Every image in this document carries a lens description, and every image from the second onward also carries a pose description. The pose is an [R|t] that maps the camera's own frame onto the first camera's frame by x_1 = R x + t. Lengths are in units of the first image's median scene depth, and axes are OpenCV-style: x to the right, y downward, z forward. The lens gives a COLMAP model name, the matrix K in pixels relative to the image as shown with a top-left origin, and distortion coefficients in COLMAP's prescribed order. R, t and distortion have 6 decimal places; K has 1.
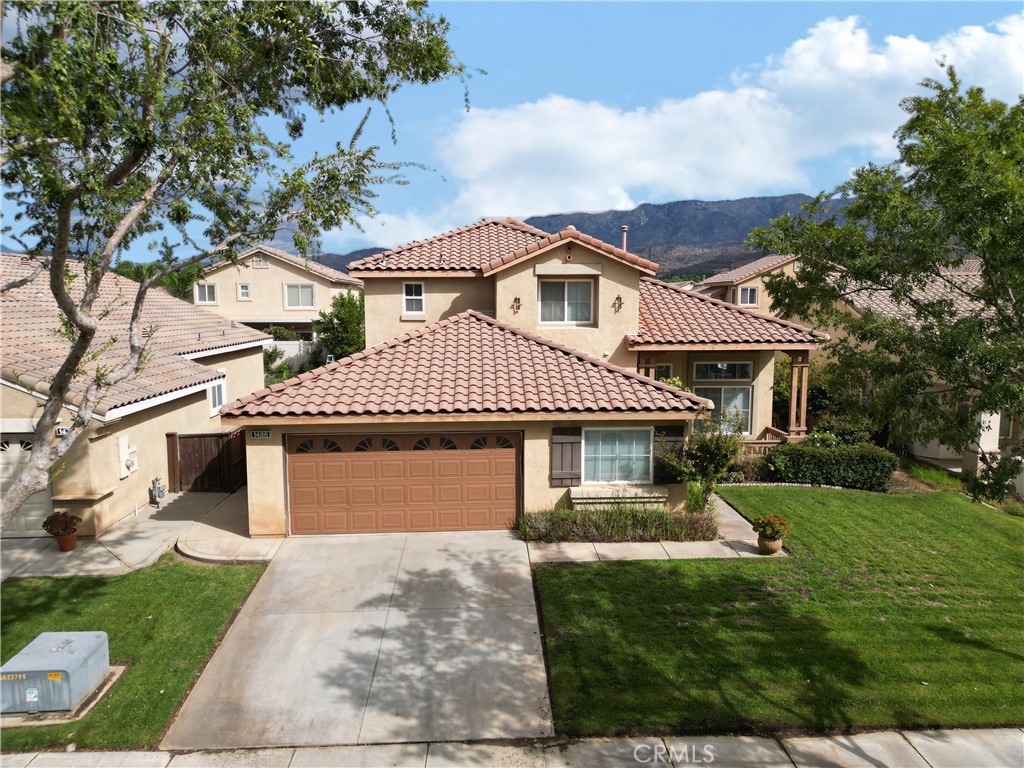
lens RADIAL K [[718.8, 0, 510.3], [0, 718.8, 397.9], [0, 0, 1]] dist [0.070307, 0.000993]
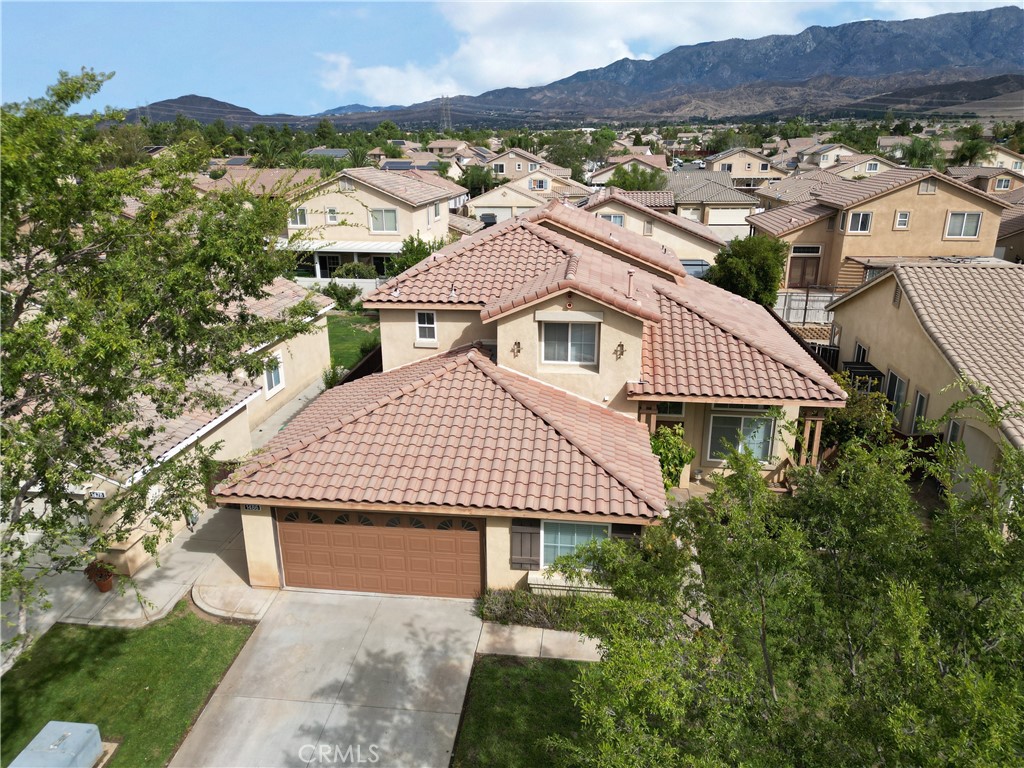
lens RADIAL K [[724.4, 0, 512.0], [0, 724.4, 384.0], [0, 0, 1]] dist [0.045522, -0.002981]
pose [[0.984113, 0.050488, -0.170216, 0.228606], [-0.018504, 0.982661, 0.184488, -0.346489], [0.176579, -0.178407, 0.967983, 0.015842]]
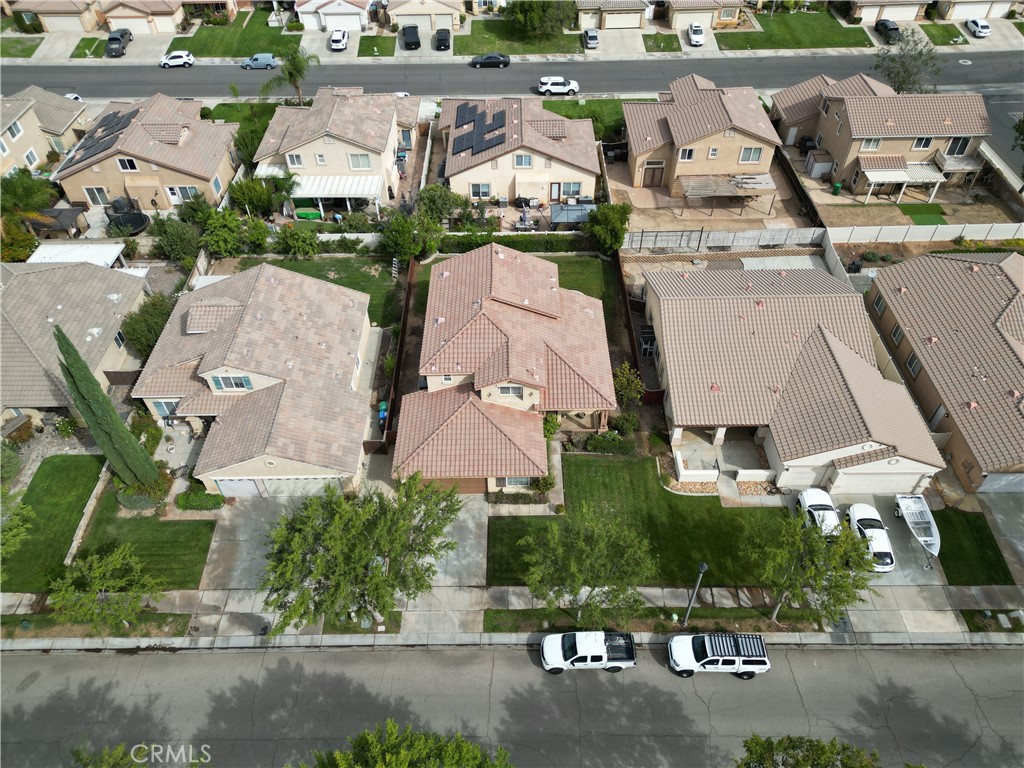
lens RADIAL K [[718.8, 0, 510.3], [0, 718.8, 397.9], [0, 0, 1]] dist [0.070307, 0.000993]
pose [[0.998563, 0.026223, -0.046744, 0.254713], [0.009135, 0.776117, 0.630522, -2.172016], [0.052813, -0.630043, 0.774762, -1.183863]]
